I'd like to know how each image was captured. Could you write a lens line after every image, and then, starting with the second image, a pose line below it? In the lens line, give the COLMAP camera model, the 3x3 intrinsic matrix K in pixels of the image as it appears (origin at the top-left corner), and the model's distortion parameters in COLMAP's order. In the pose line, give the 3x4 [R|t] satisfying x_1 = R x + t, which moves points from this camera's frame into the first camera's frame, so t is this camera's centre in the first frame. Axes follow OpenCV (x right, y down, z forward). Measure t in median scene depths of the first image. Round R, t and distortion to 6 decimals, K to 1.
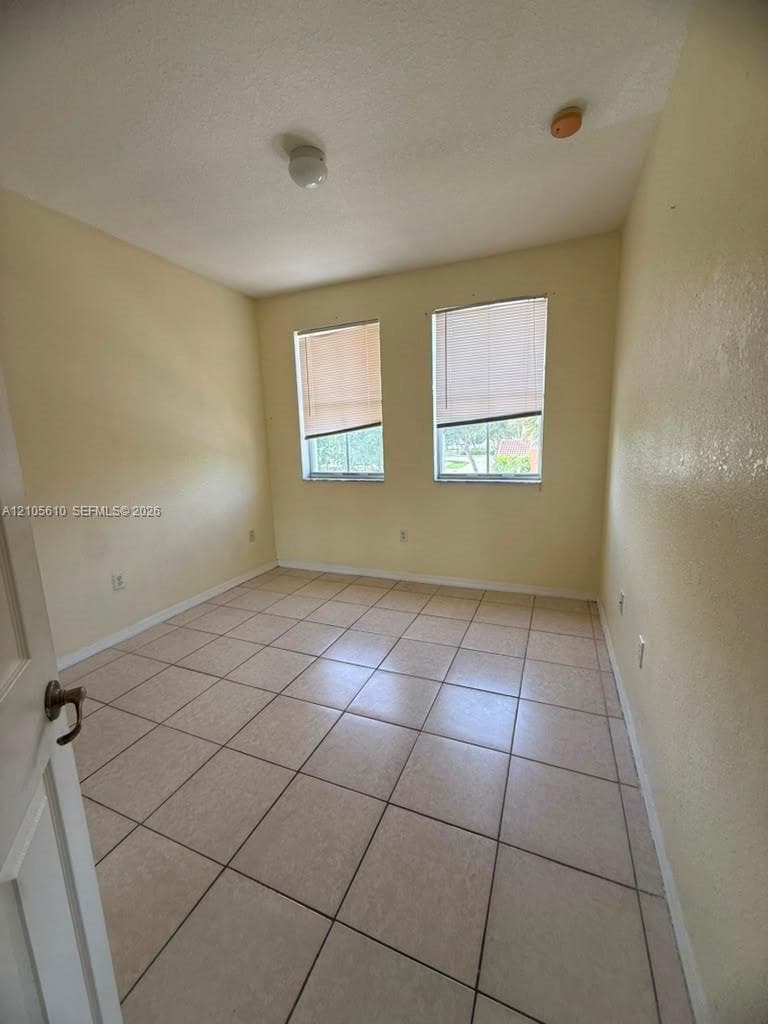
lens RADIAL K [[408.1, 0, 384.1], [0, 408.1, 511.3], [0, 0, 1]] dist [-0.000369, -0.000058]
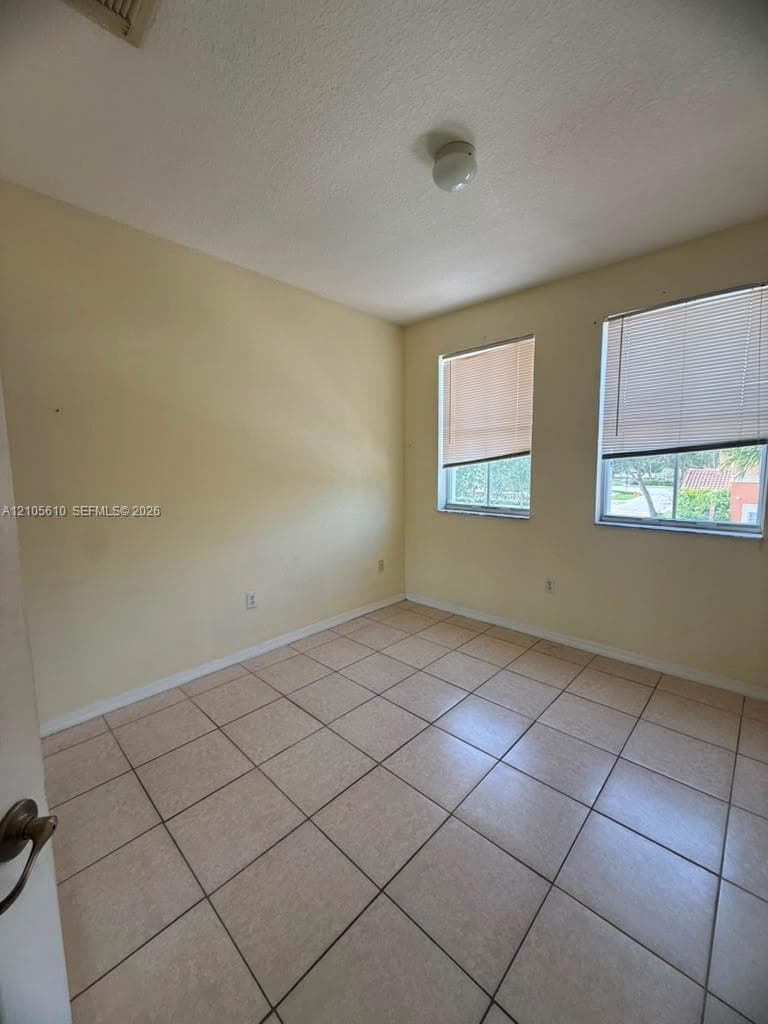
lens RADIAL K [[408.1, 0, 382.2], [0, 408.1, 510.7], [0, 0, 1]] dist [-0.000369, -0.000058]
pose [[0.934430, 0.060753, -0.350927, 0.012500], [-0.081364, 0.995701, -0.044274, -0.032066], [0.346728, 0.069924, 0.935356, 0.103560]]
